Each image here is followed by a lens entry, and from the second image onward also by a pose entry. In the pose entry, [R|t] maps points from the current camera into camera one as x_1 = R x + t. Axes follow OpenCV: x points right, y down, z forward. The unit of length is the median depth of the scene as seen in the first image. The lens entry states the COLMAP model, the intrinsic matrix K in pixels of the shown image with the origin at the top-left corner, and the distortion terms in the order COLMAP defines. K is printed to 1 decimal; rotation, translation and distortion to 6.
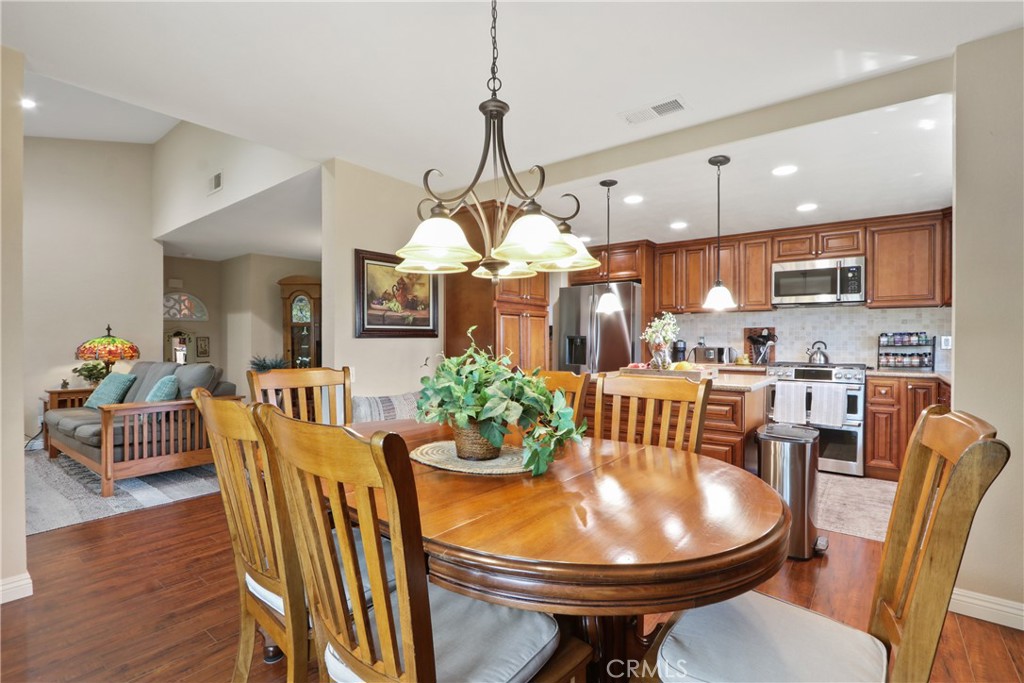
lens RADIAL K [[475.4, 0, 519.4], [0, 475.4, 341.7], [0, 0, 1]] dist [-0.016436, 0.003135]
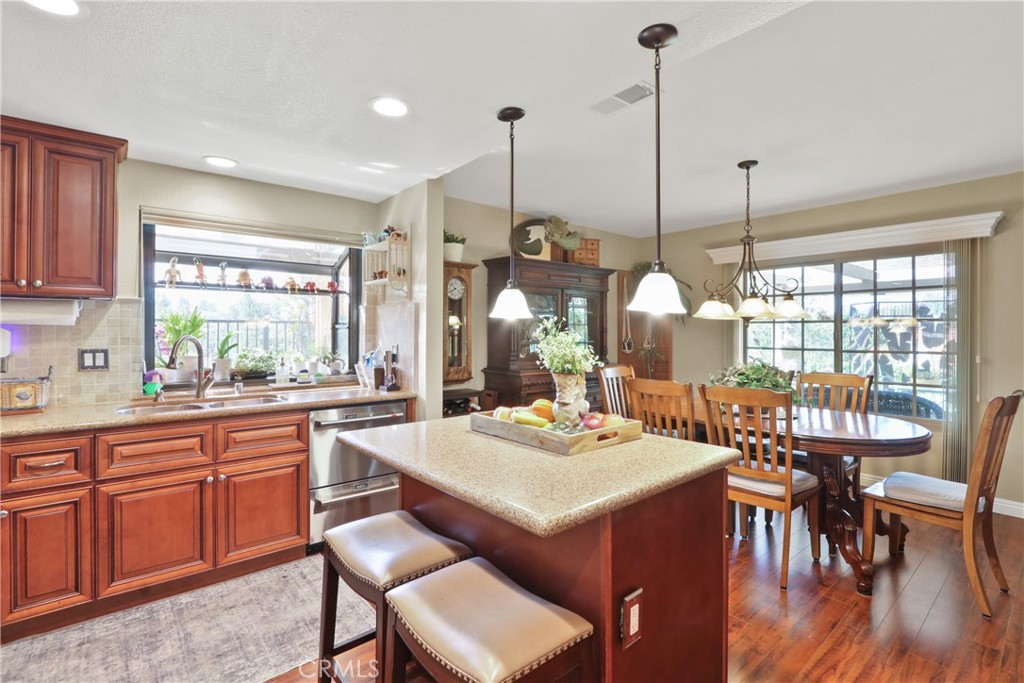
lens RADIAL K [[475.4, 0, 520.5], [0, 475.4, 327.5], [0, 0, 1]] dist [-0.016436, 0.003135]
pose [[-0.977886, -0.002192, 0.209127, 0.161541], [-0.003639, 0.999972, -0.006532, -0.033198], [-0.209107, -0.007148, -0.977867, 1.080200]]
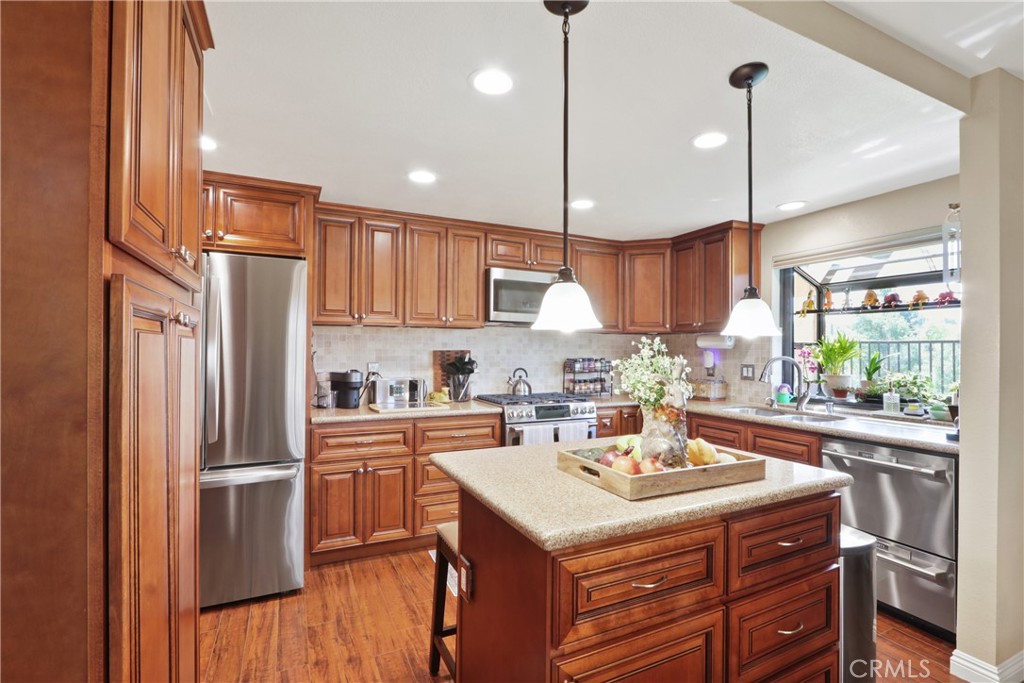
lens RADIAL K [[475.4, 0, 523.4], [0, 475.4, 343.2], [0, 0, 1]] dist [-0.016436, 0.003135]
pose [[0.445206, 0.012511, 0.895341, -0.126445], [-0.002850, 0.999917, -0.012555, -0.035218], [-0.895424, 0.003037, 0.445205, 0.625172]]
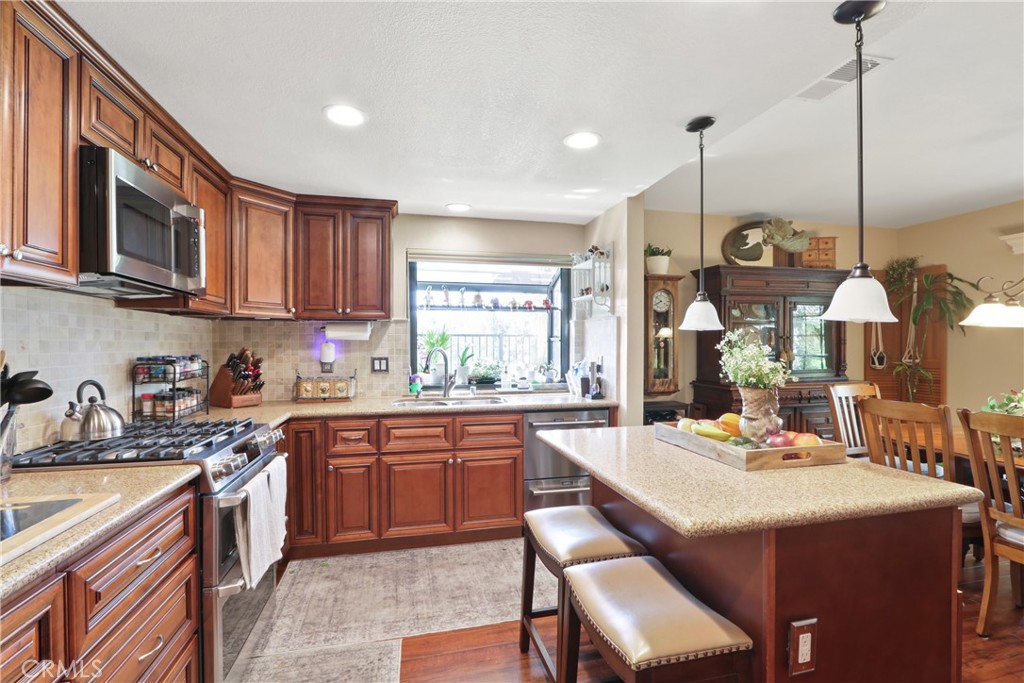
lens RADIAL K [[475.4, 0, 522.3], [0, 475.4, 345.6], [0, 0, 1]] dist [-0.016436, 0.003135]
pose [[-0.780247, -0.005008, 0.625452, 0.114547], [-0.000588, 0.999973, 0.007275, -0.033938], [-0.625472, 0.005308, -0.780229, 1.095044]]
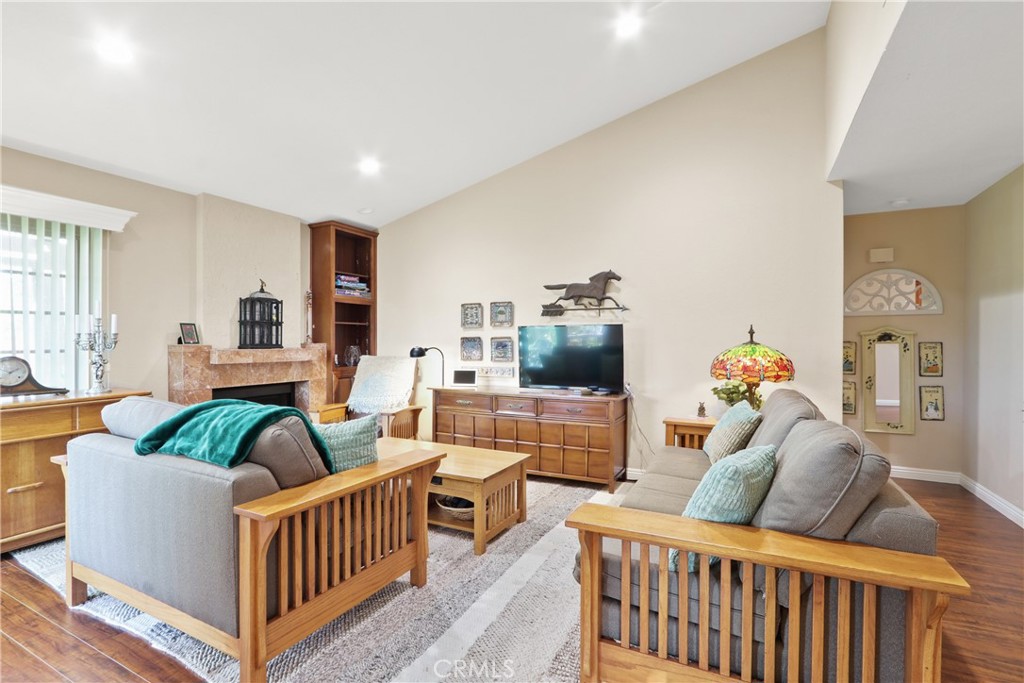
lens RADIAL K [[475.4, 0, 520.1], [0, 475.4, 339.6], [0, 0, 1]] dist [-0.016436, 0.003135]
pose [[0.196809, 0.002749, -0.980438, -0.326940], [-0.003222, 0.999992, 0.002157, -0.019772], [0.980437, 0.002735, 0.196816, 0.624484]]
